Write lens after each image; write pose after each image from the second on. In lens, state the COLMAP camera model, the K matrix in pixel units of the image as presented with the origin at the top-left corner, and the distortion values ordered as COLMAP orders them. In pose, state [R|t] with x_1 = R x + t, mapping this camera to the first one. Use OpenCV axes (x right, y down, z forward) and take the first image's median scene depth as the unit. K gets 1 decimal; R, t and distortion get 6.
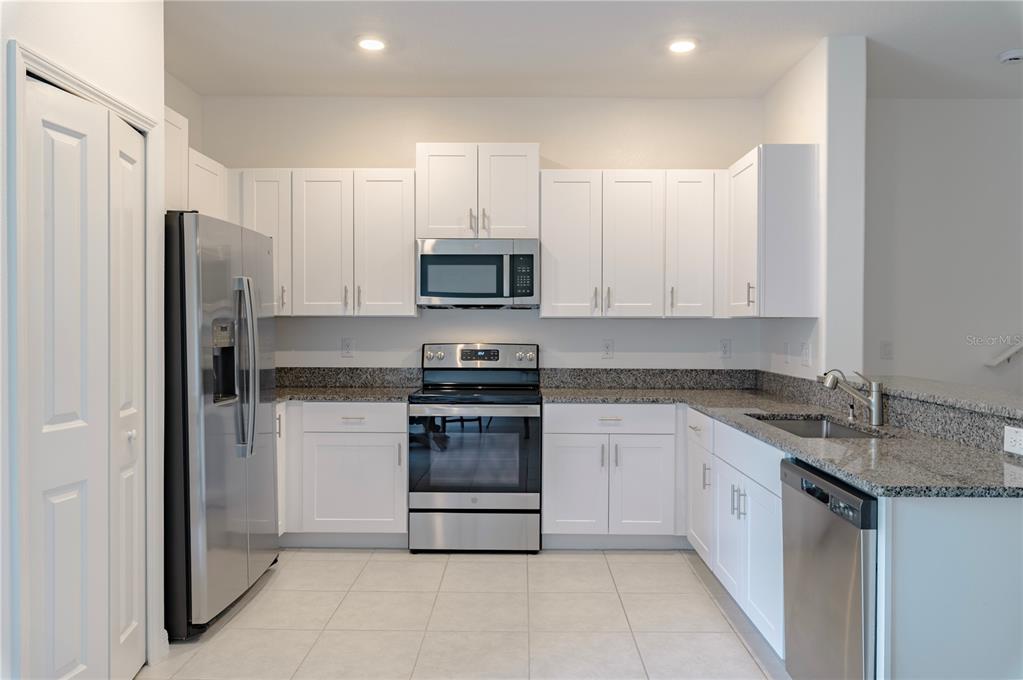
lens RADIAL K [[705.9, 0, 512.0], [0, 705.9, 329.3], [0, 0, 1]] dist [0.001926, 0.001014]
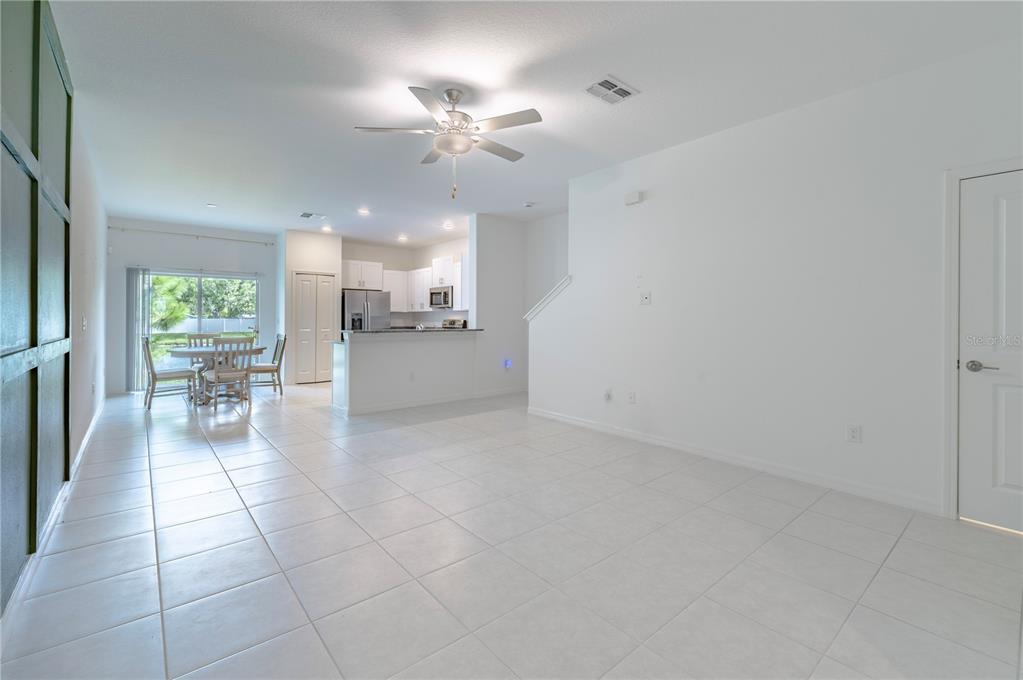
lens RADIAL K [[436.4, 0, 530.2], [0, 436.4, 316.0], [0, 0, 1]] dist [0.000528, -0.000148]
pose [[0.672265, -0.010432, -0.740237, 1.731234], [-0.003095, 0.999852, -0.016902, 0.038225], [0.740304, 0.013654, 0.672134, -0.039329]]
